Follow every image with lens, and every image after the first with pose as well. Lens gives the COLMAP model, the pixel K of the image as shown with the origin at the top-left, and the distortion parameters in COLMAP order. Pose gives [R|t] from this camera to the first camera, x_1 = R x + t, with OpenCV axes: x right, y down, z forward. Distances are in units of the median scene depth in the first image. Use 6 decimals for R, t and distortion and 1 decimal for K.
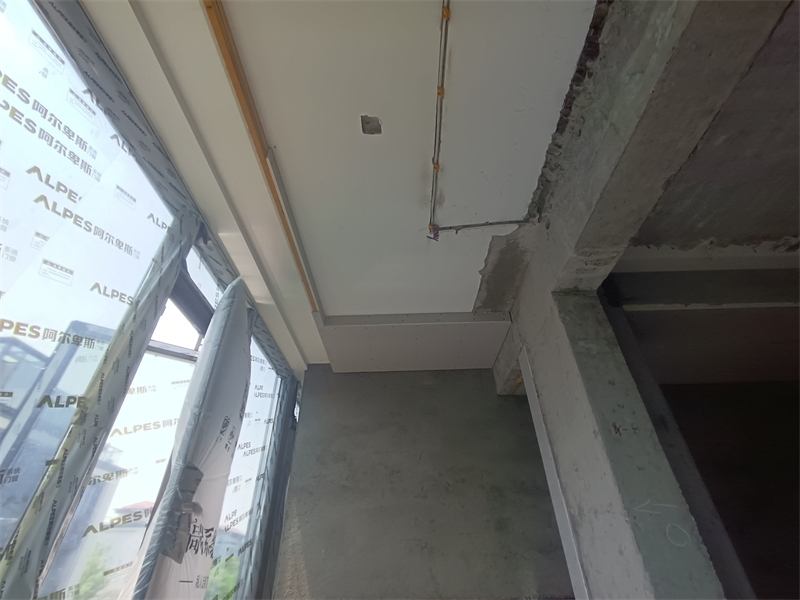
lens RADIAL K [[369.0, 0, 394.5], [0, 369.0, 301.3], [0, 0, 1]] dist [-0.003445, 0.000518]
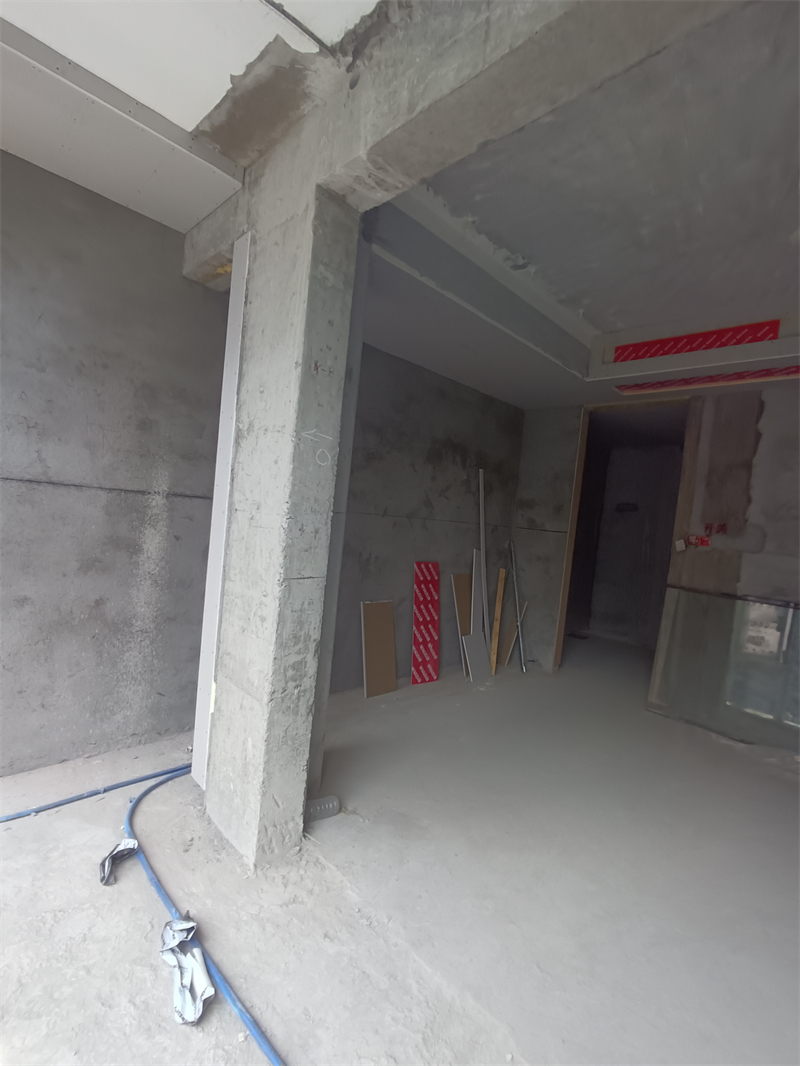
lens RADIAL K [[491.7, 0, 408.3], [0, 491.7, 537.2], [0, 0, 1]] dist [-0.003445, 0.000518]
pose [[0.676416, 0.048846, 0.734898, -0.170609], [-0.519705, 0.738682, 0.429251, -0.020570], [-0.521889, -0.672282, 0.525042, -0.143079]]
